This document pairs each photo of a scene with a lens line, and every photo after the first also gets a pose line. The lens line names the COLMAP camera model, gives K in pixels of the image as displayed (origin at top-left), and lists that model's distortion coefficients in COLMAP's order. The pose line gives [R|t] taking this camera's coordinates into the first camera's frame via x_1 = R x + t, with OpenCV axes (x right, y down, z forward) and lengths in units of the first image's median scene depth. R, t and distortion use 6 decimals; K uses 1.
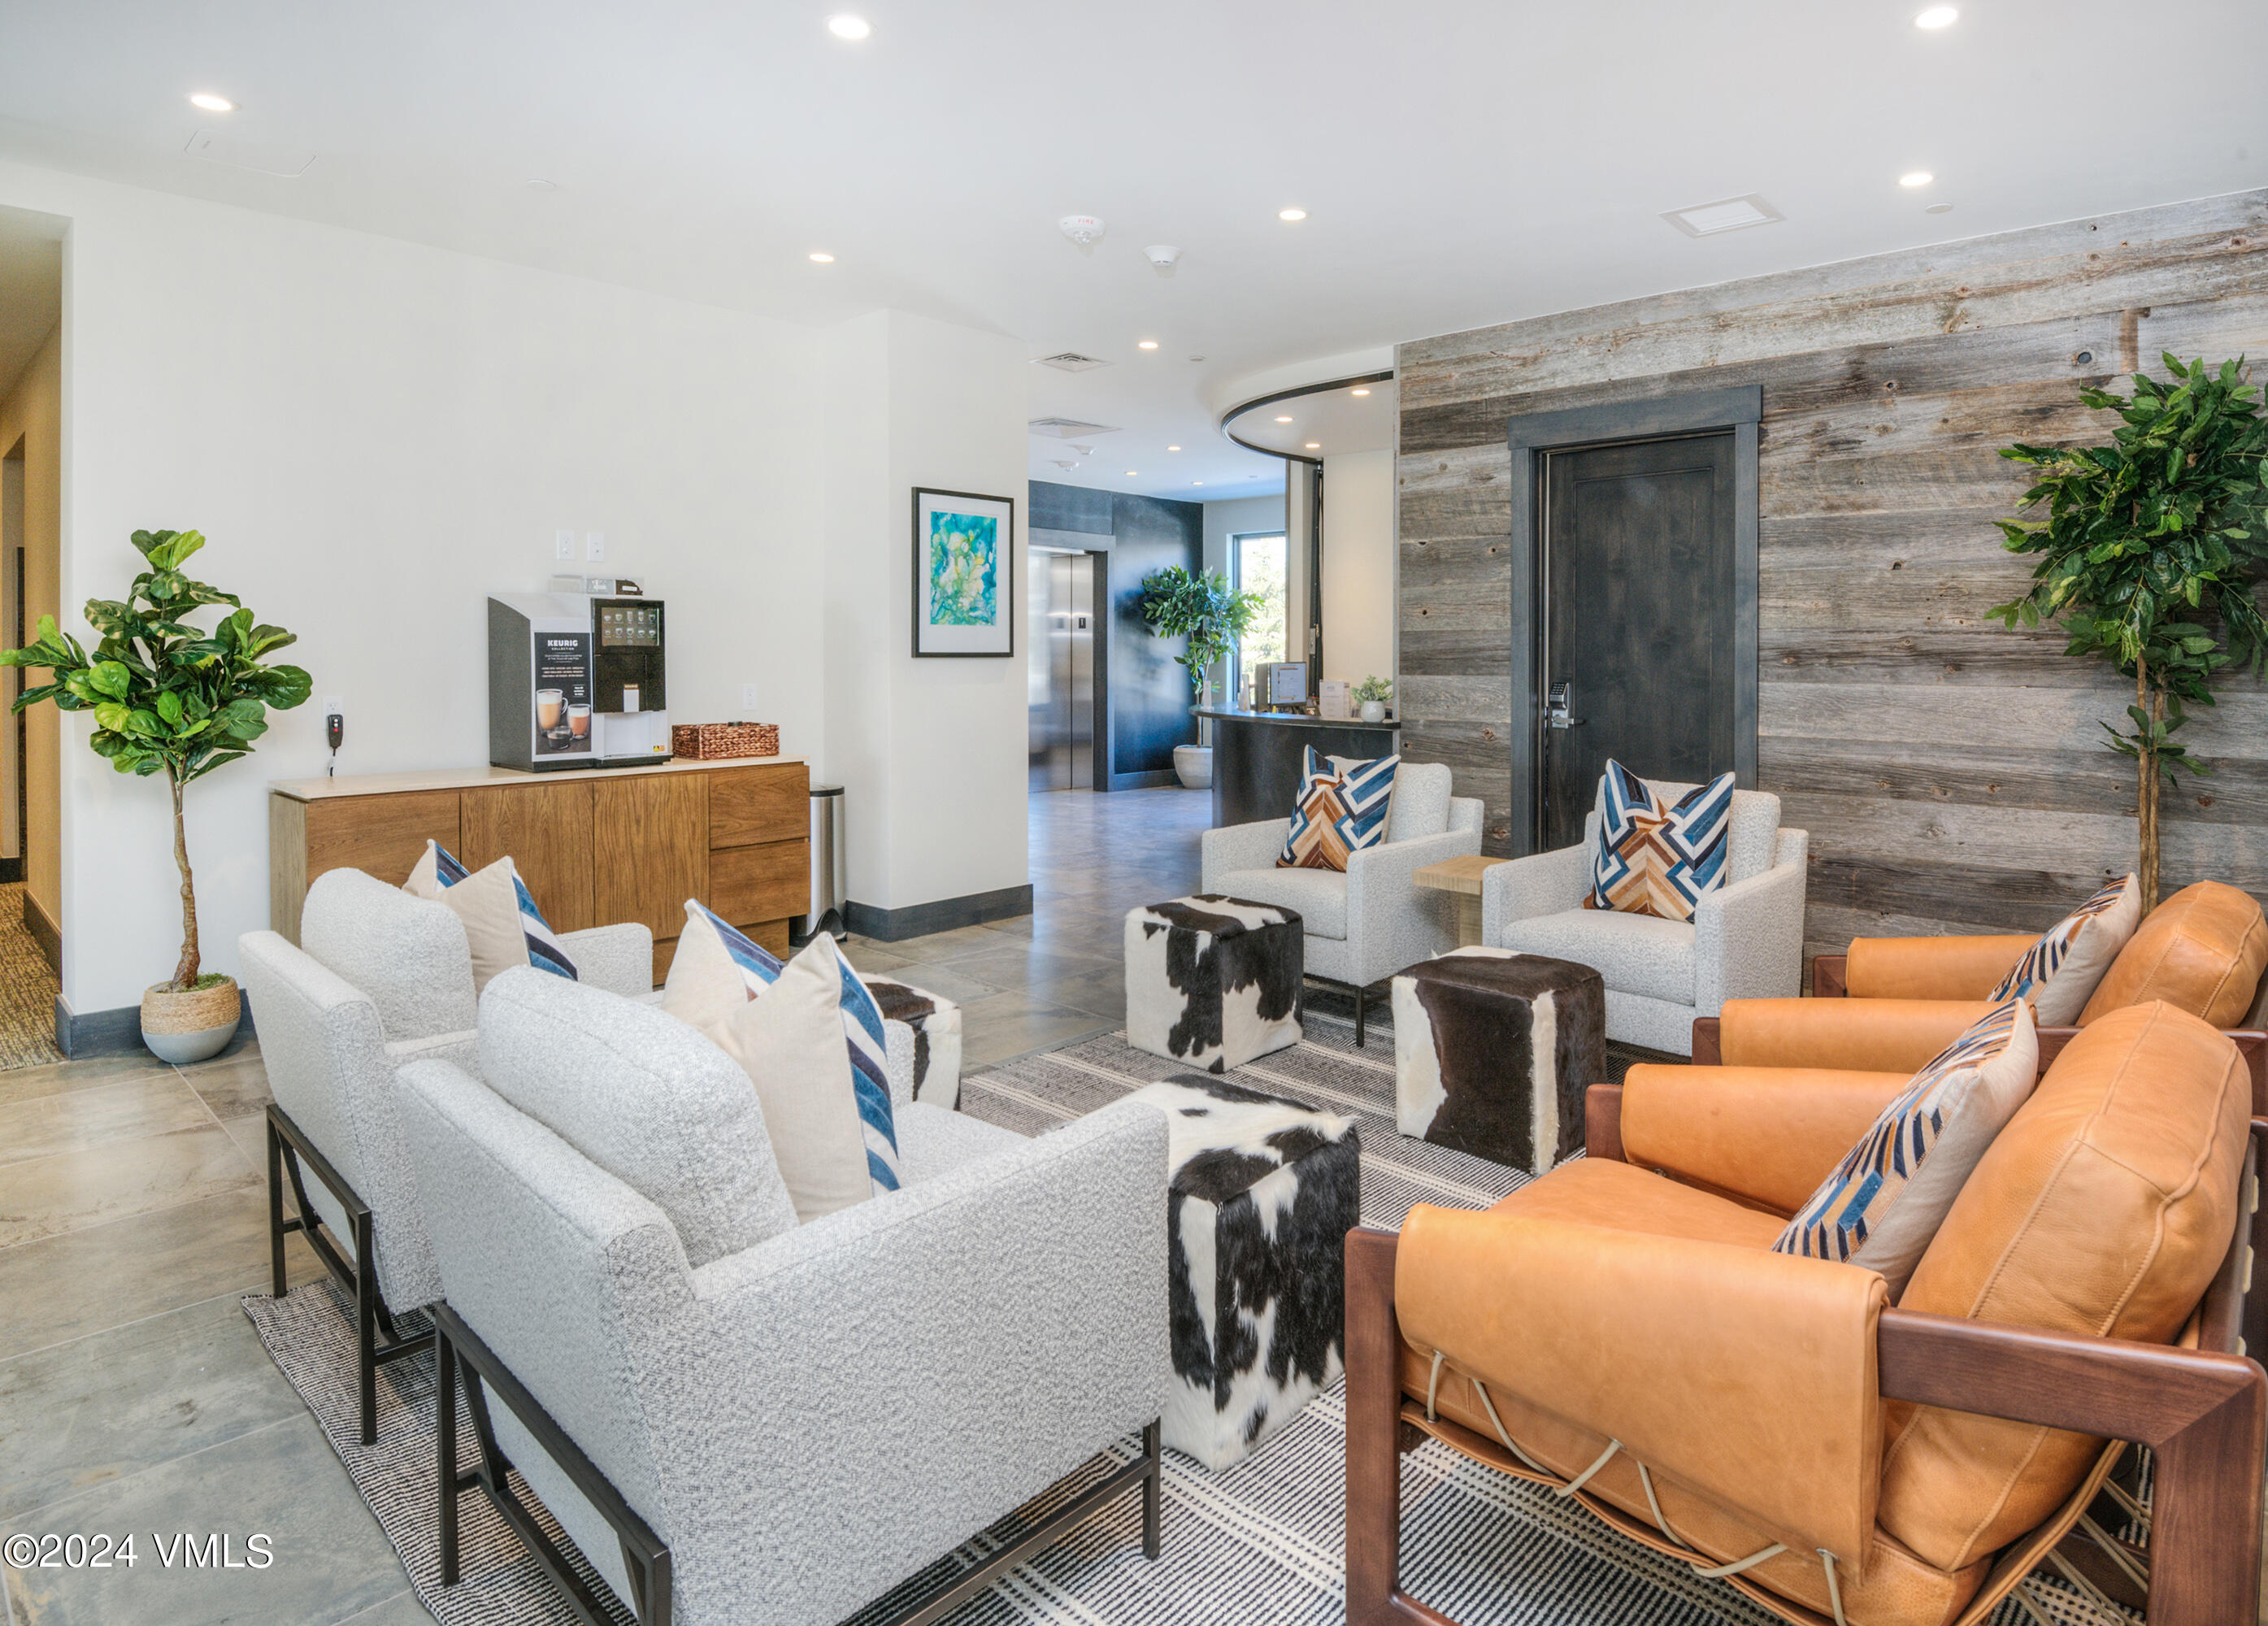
lens RADIAL K [[1280.9, 0, 1087.8], [0, 1280.9, 658.8], [0, 0, 1]] dist [-0.015066, -0.002405]
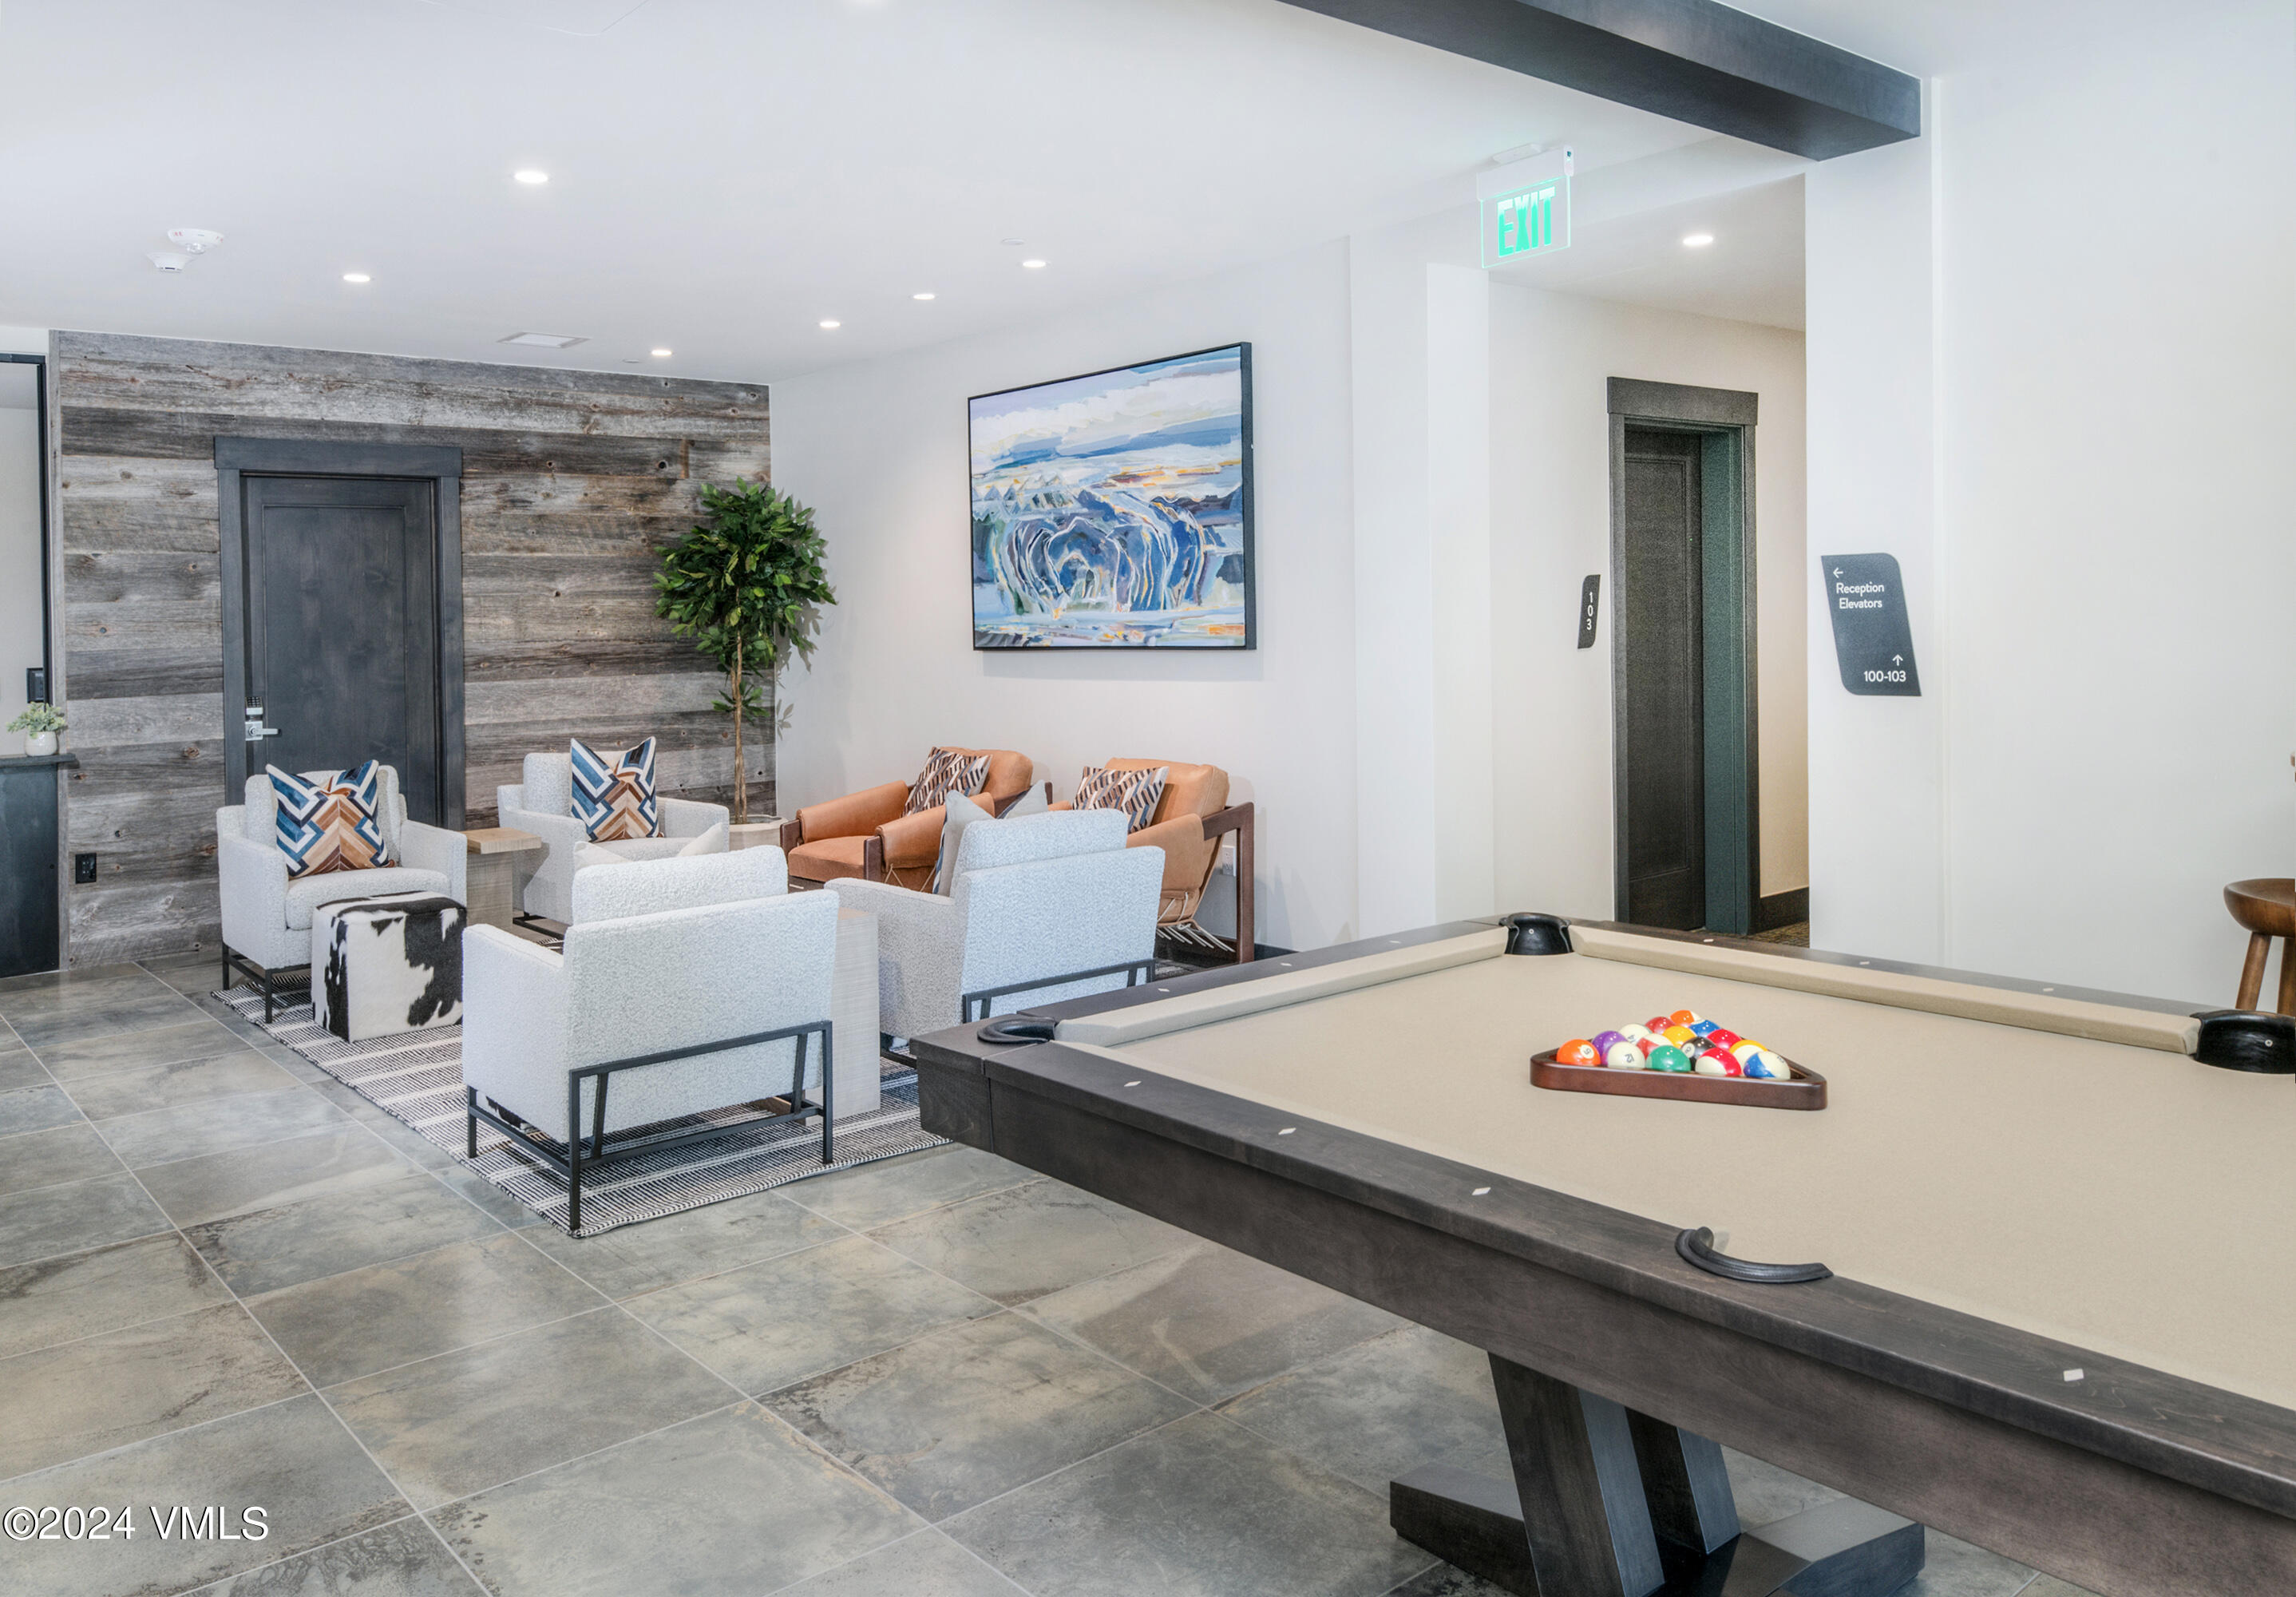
lens RADIAL K [[1750.5, 0, 1146.0], [0, 1750.5, 801.2], [0, 0, 1]] dist [0.060919, 0.008805]
pose [[0.105082, -0.116999, 0.987557, -1.198756], [0.037460, 0.992816, 0.113636, -0.040959], [-0.993758, 0.025053, 0.108710, 0.140402]]
